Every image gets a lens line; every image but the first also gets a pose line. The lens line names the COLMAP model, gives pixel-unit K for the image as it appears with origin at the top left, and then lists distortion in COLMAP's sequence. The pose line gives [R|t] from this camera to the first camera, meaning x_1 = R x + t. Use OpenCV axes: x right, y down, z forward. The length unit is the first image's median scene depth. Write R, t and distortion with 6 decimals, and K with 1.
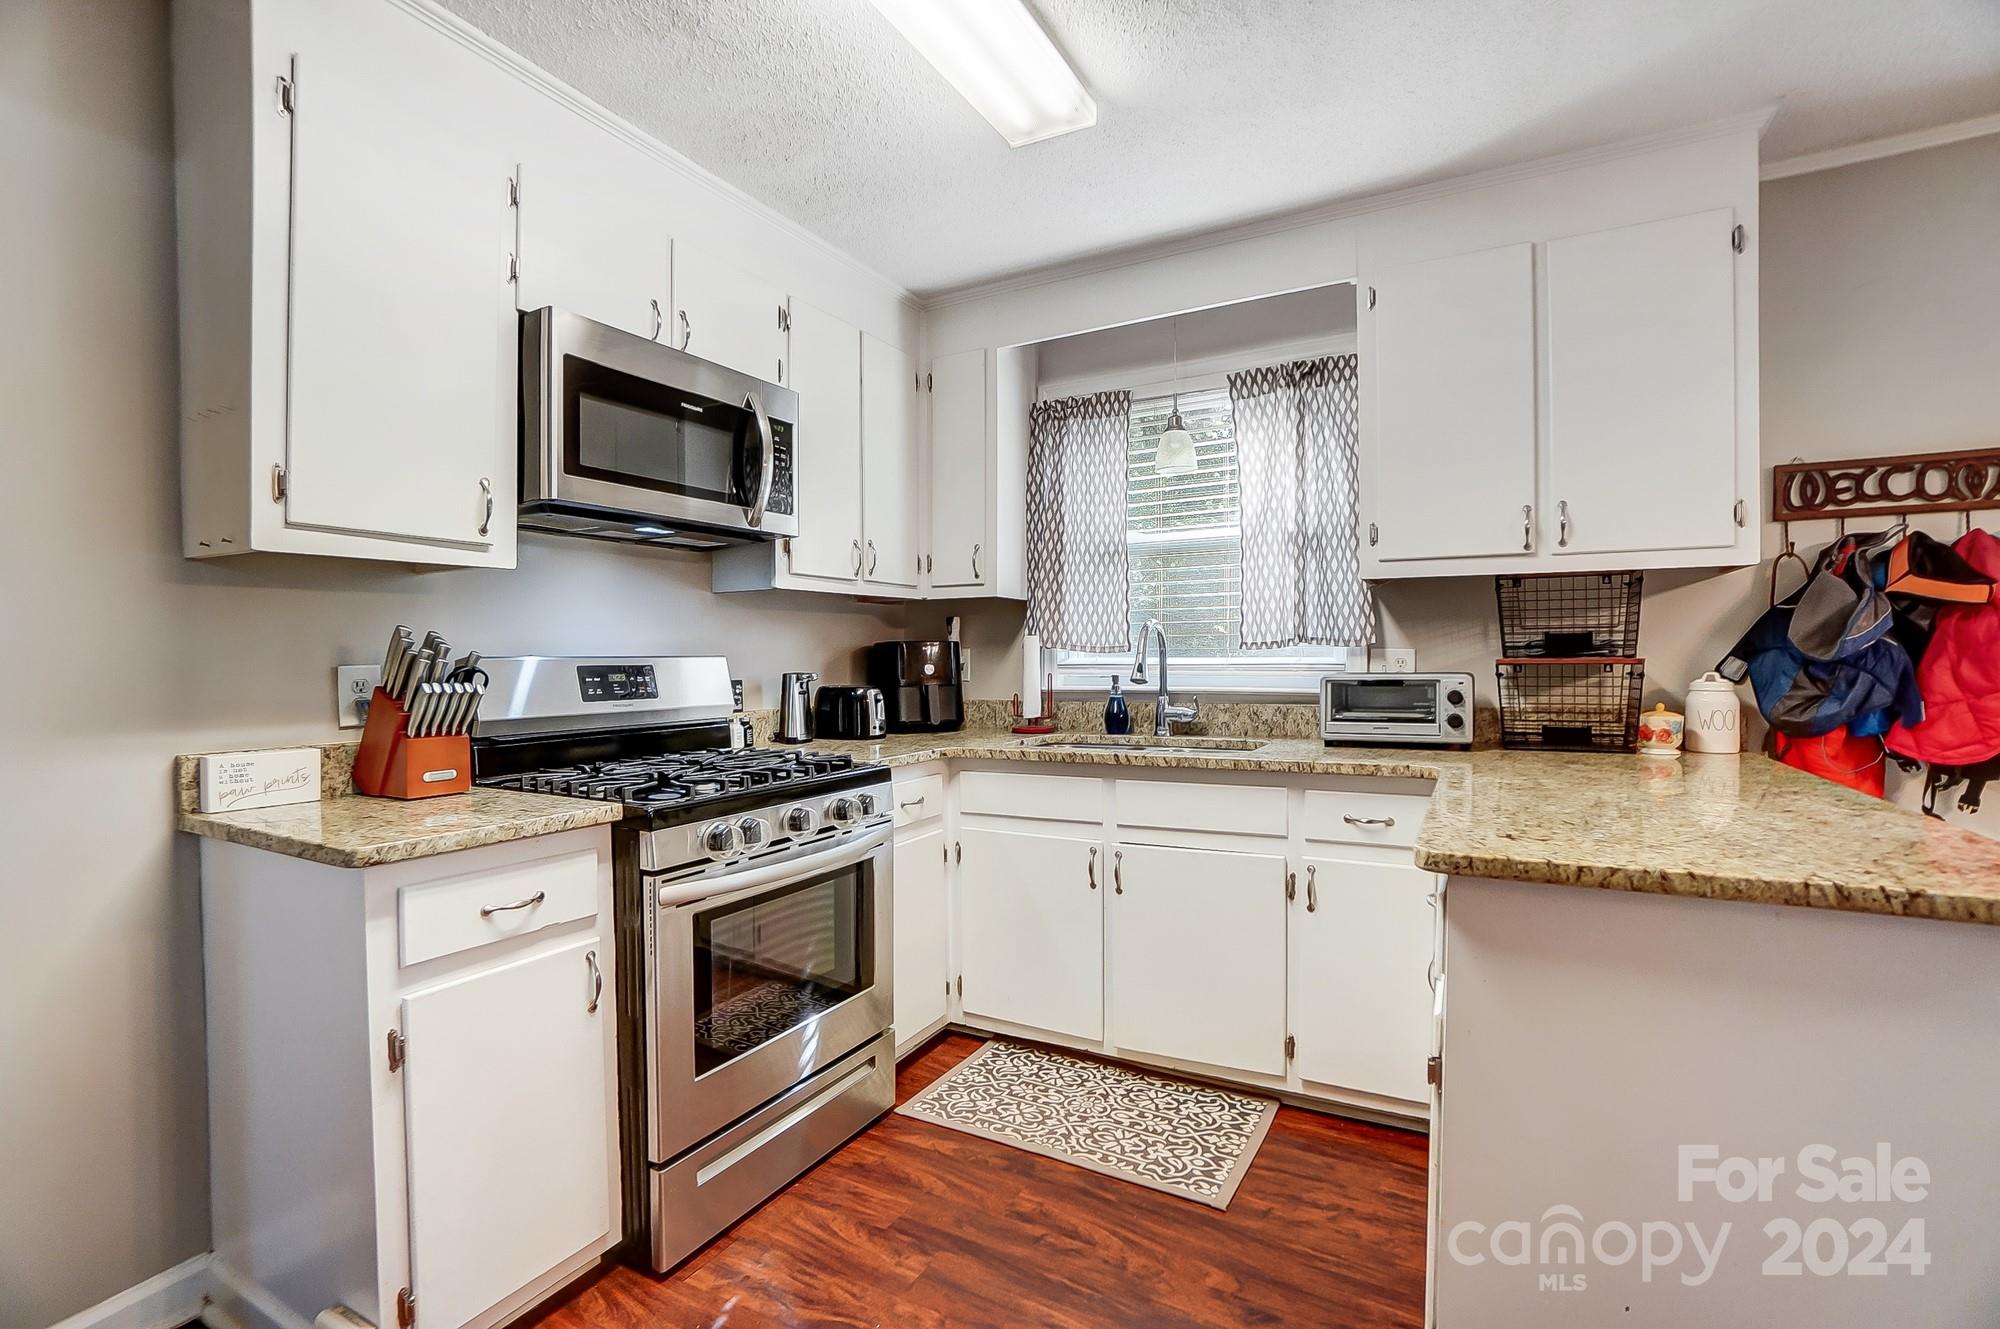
lens RADIAL K [[898.7, 0, 1000.0], [0, 898.7, 664.5], [0, 0, 1]] dist [-0.061547, 0.020378]
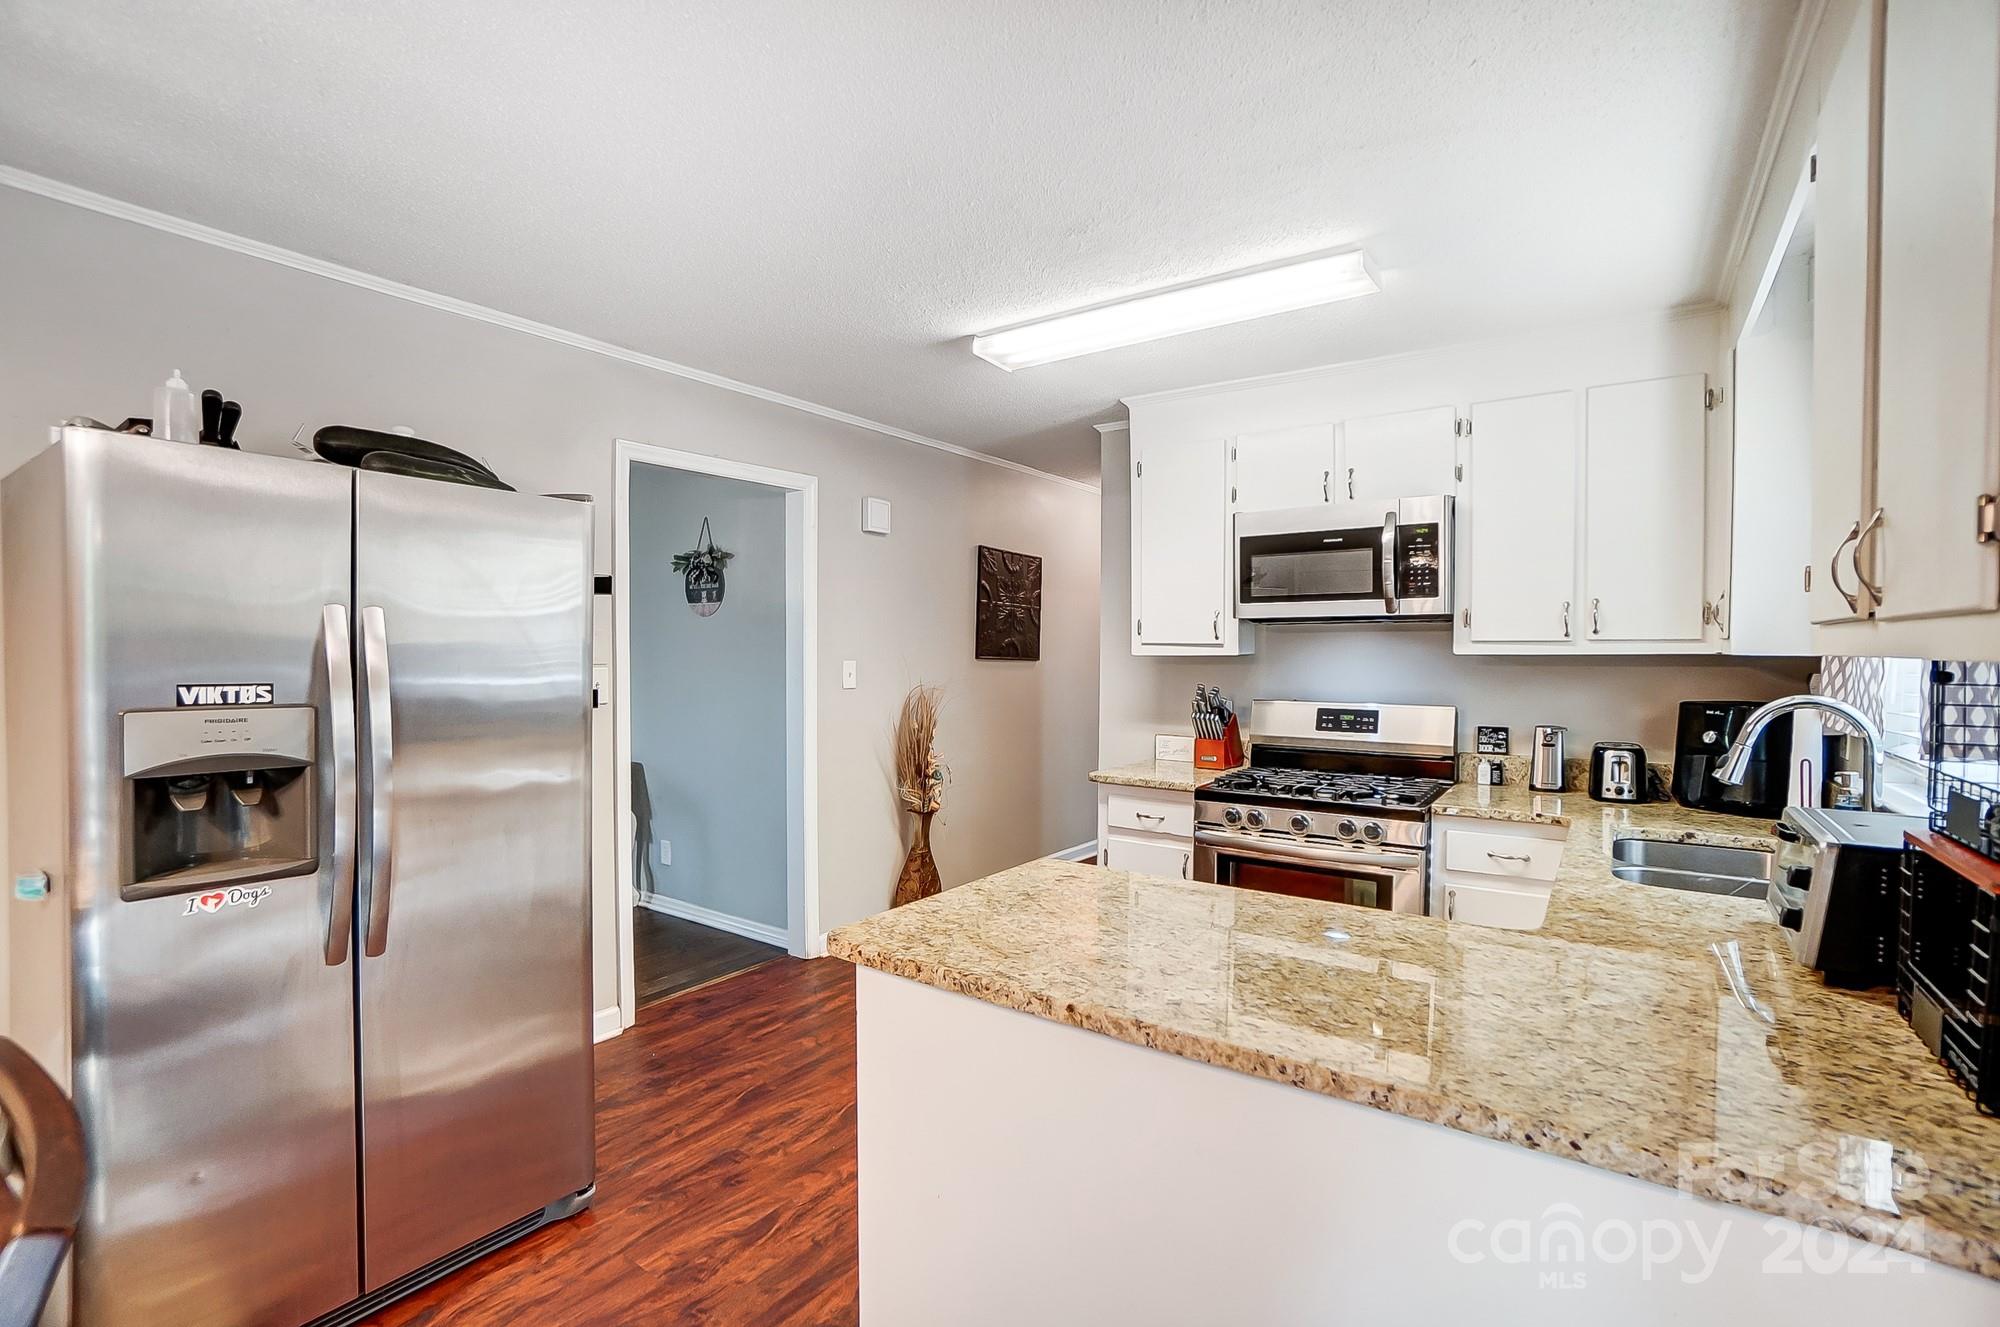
lens RADIAL K [[898.7, 0, 1000.0], [0, 898.7, 663.5], [0, 0, 1]] dist [-0.061547, 0.020378]
pose [[-0.087430, 0.025550, -0.995843, 1.150274], [-0.014910, 0.999525, 0.026954, -0.111010], [0.996059, 0.017205, -0.087007, 0.550209]]
